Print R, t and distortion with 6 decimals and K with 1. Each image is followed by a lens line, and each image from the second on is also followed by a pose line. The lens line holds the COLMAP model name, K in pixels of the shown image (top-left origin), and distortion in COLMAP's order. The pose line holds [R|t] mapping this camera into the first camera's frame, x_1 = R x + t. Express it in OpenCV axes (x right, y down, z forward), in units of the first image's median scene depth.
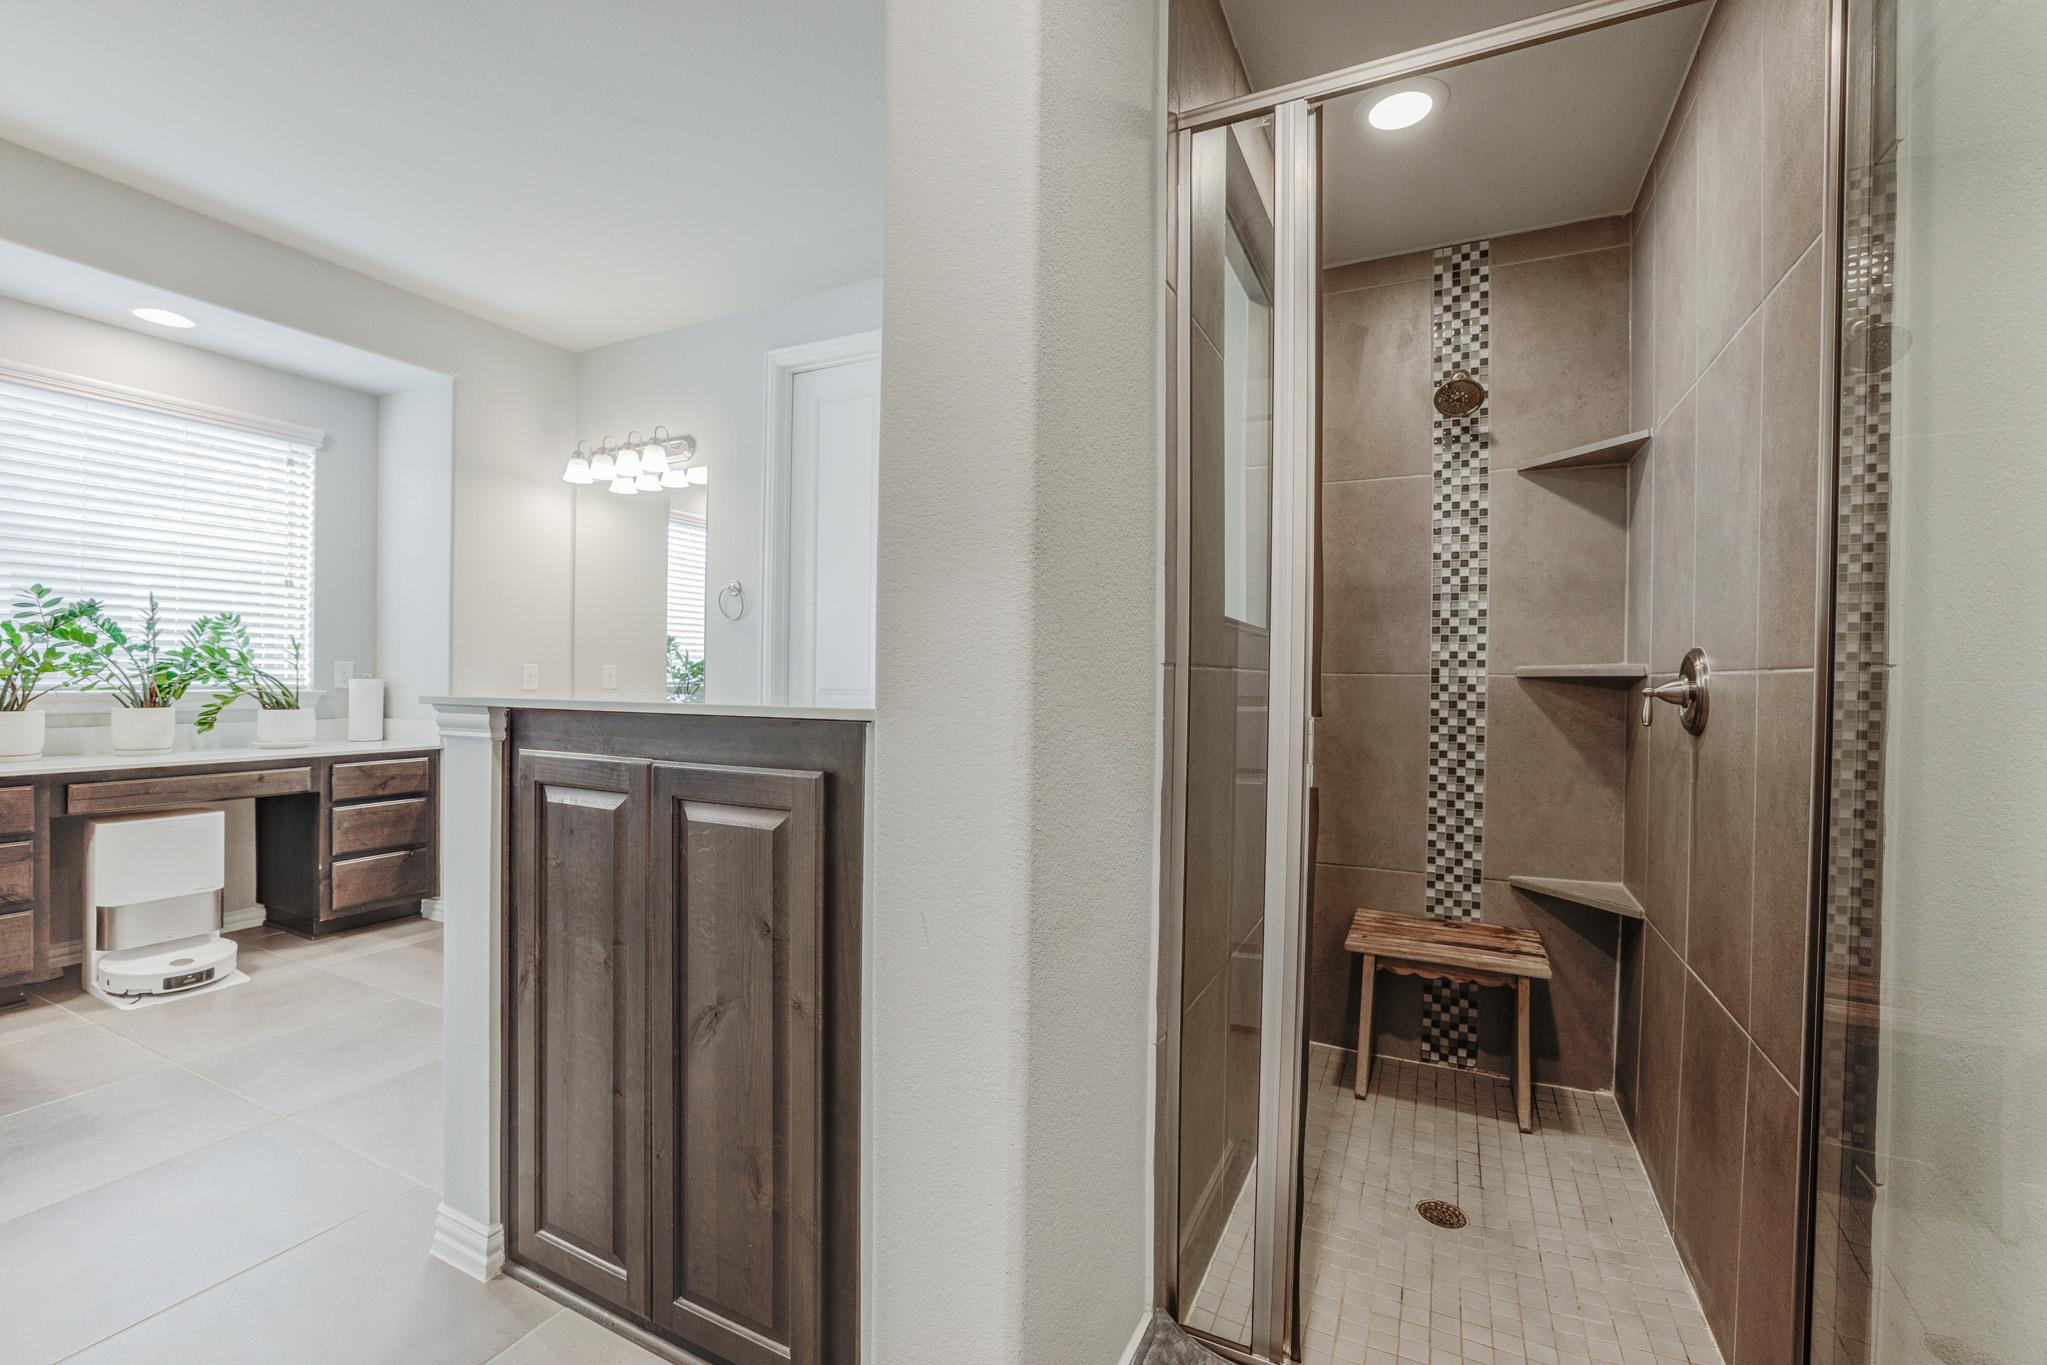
lens RADIAL K [[875.7, 0, 1058.5], [0, 875.7, 681.7], [0, 0, 1]] dist [-0.018426, 0.003742]
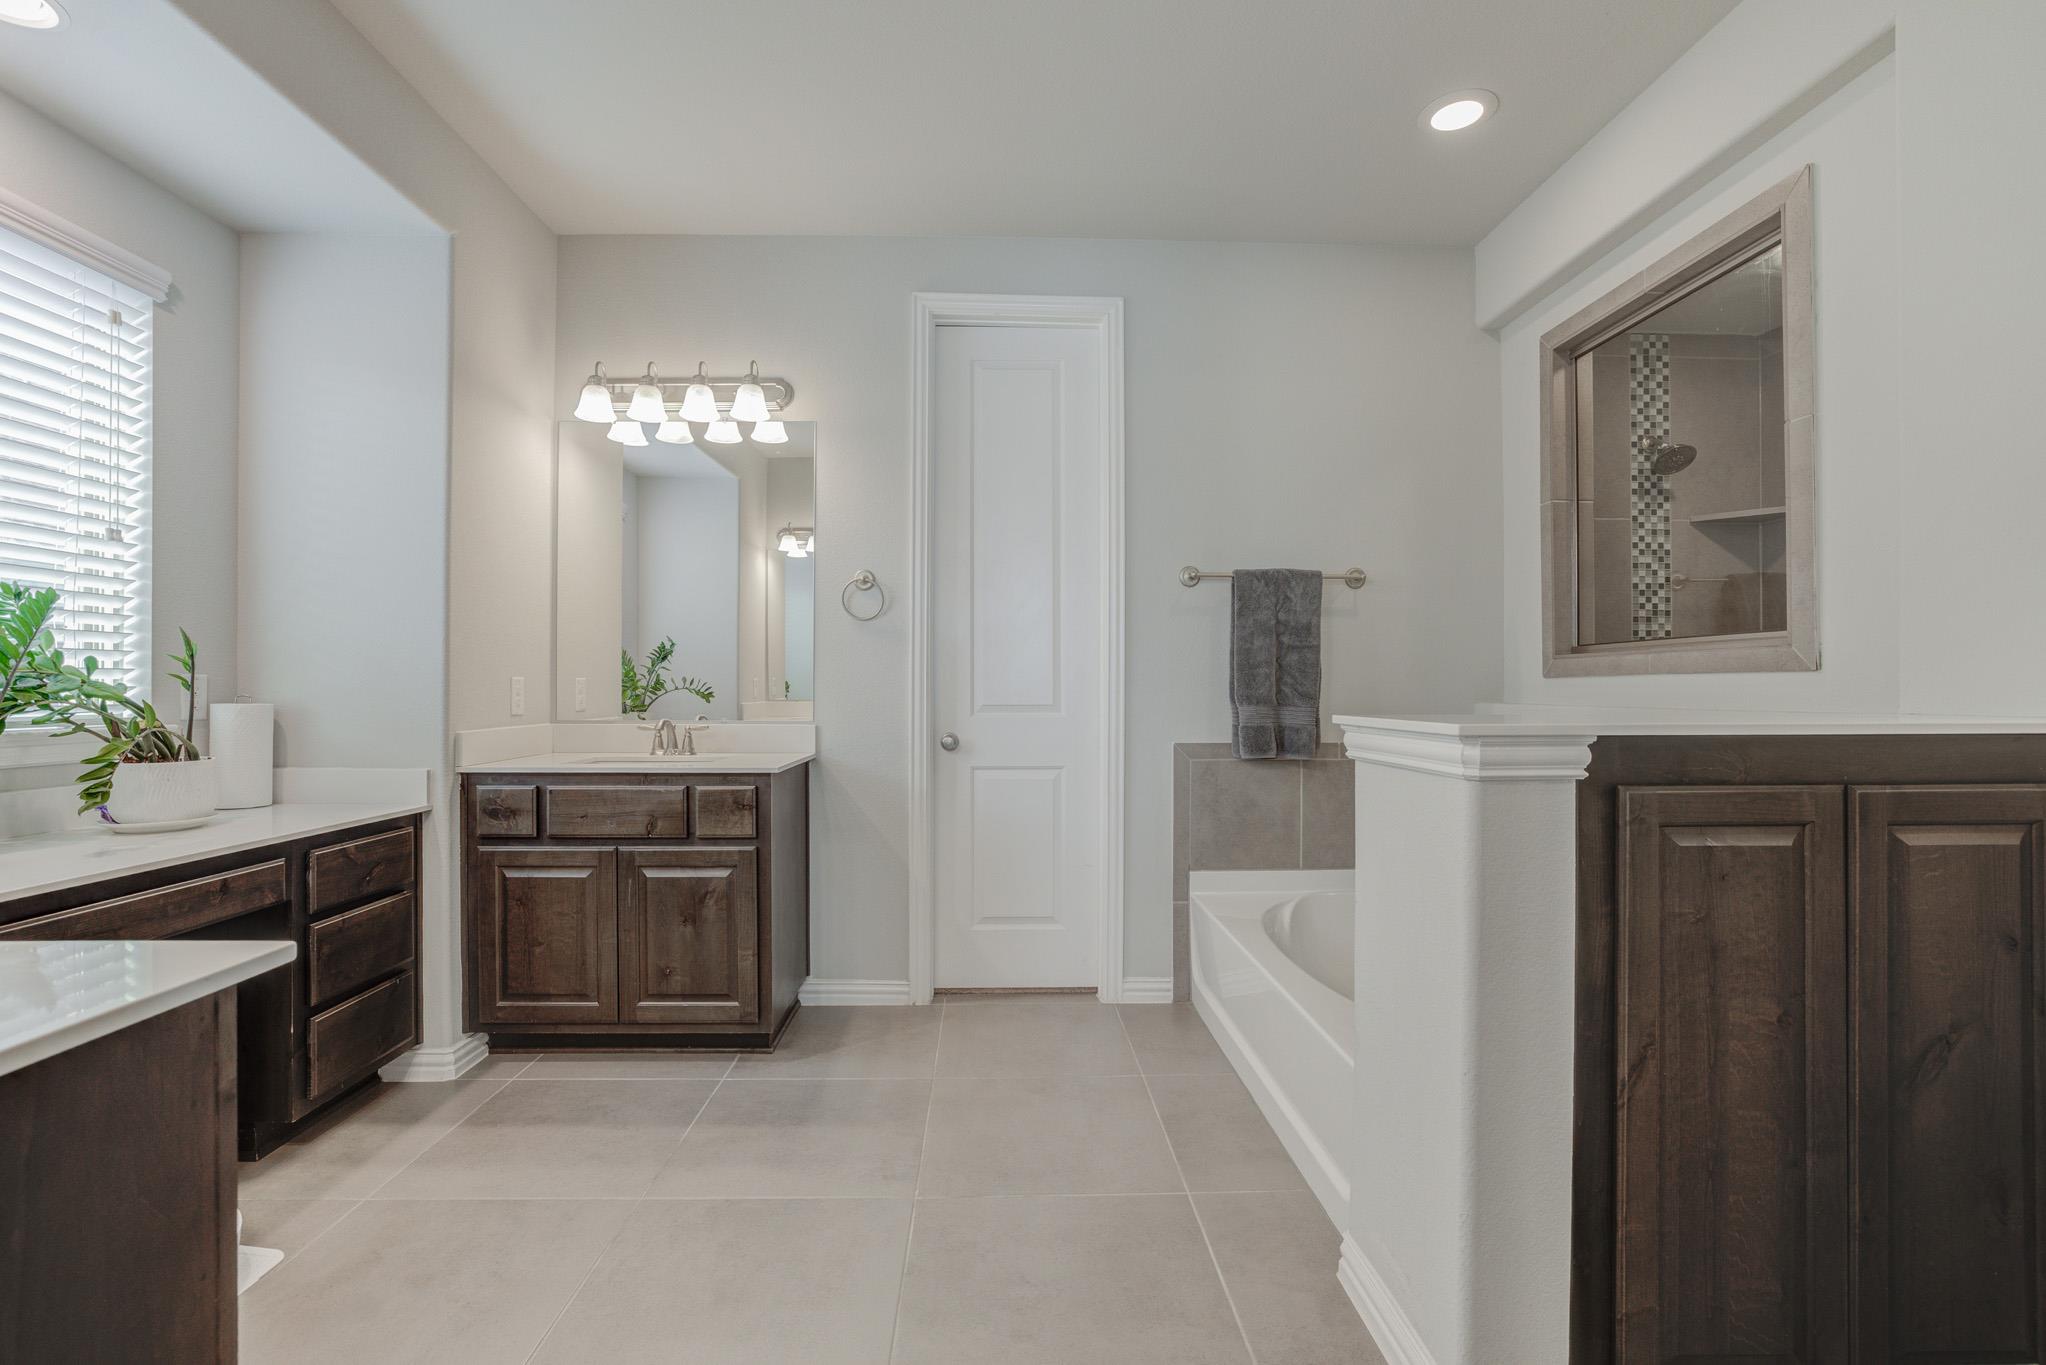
lens RADIAL K [[875.3, 0, 1062.9], [0, 875.3, 685.8], [0, 0, 1]] dist [-0.018426, 0.003742]
pose [[0.881949, -0.009245, 0.471254, -0.848014], [0.012052, 0.999923, -0.002938, -0.010934], [-0.471191, 0.008271, 0.881992, 0.309905]]
